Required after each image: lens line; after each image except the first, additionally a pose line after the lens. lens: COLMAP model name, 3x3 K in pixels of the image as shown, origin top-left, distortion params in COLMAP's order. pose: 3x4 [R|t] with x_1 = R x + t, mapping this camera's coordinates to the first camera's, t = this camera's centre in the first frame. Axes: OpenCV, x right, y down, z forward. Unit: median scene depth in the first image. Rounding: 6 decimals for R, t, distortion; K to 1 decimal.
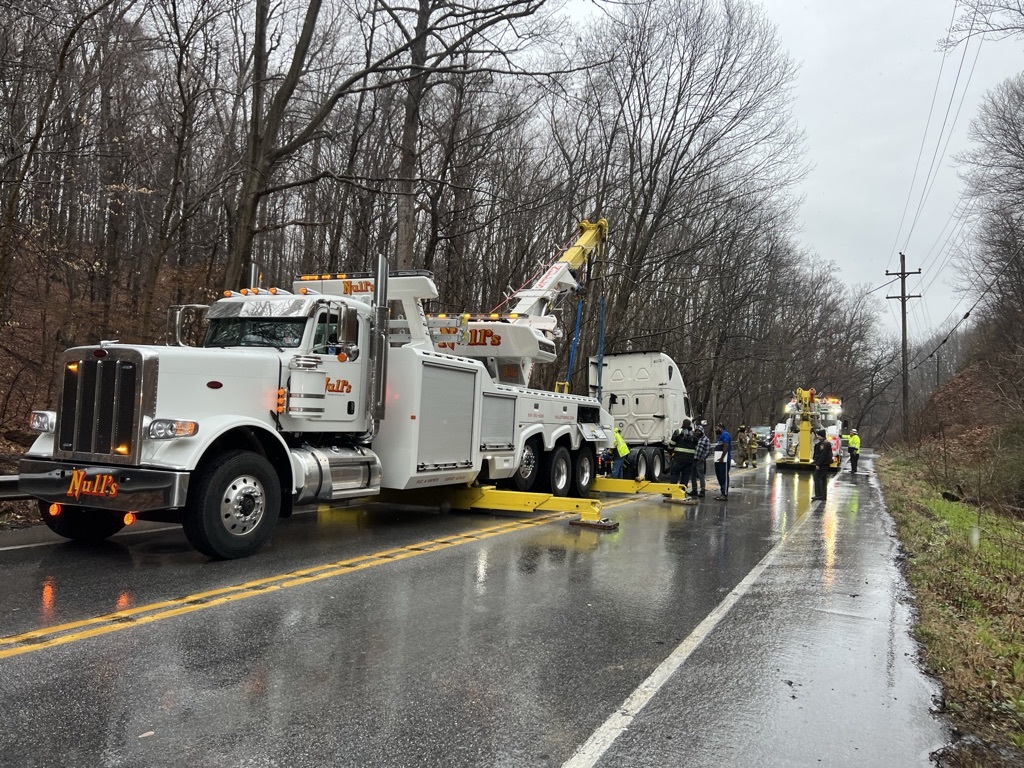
lens RADIAL K [[776.9, 0, 512.8], [0, 776.9, 382.2], [0, 0, 1]] dist [0.061972, -0.061096]
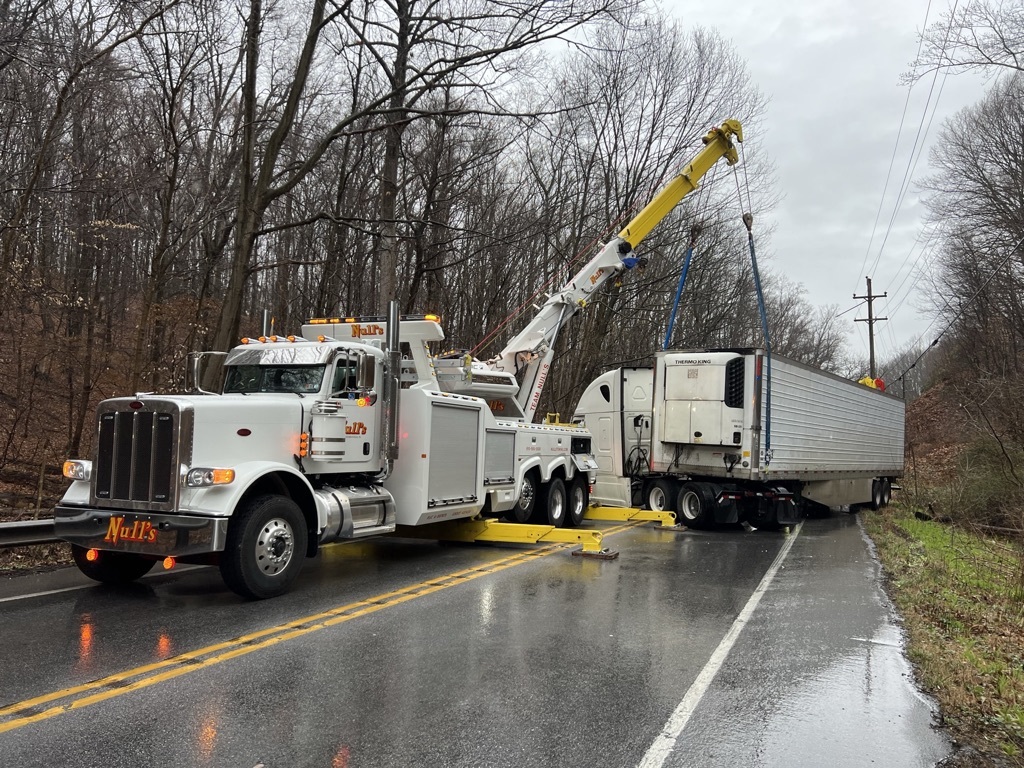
lens RADIAL K [[776.9, 0, 513.8], [0, 776.9, 396.0], [0, 0, 1]] dist [0.061972, -0.061096]
pose [[0.999255, -0.014073, 0.035948, -0.034873], [0.014475, 0.999835, -0.010943, -0.017667], [-0.035788, 0.011455, 0.999294, -0.038609]]
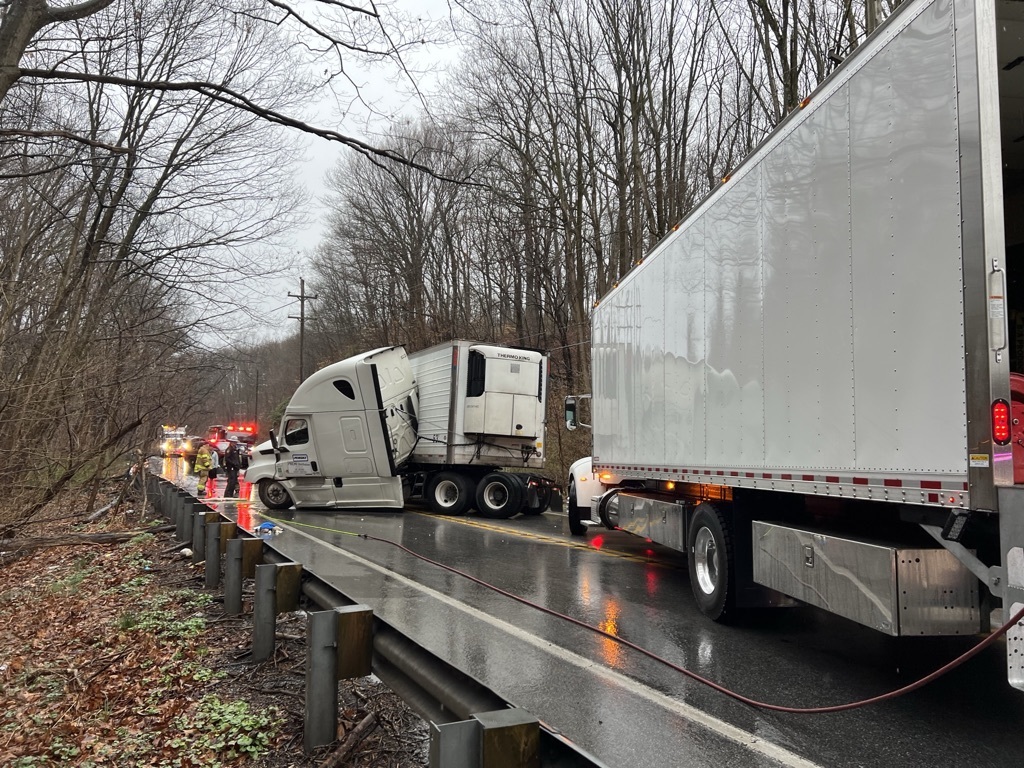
lens RADIAL K [[776.9, 0, 513.4], [0, 776.9, 384.0], [0, 0, 1]] dist [0.061972, -0.061096]
pose [[0.636729, 0.035138, 0.770287, -0.669641], [-0.030034, 0.999333, -0.020759, -0.011436], [-0.770503, -0.009917, 0.637360, 0.335231]]
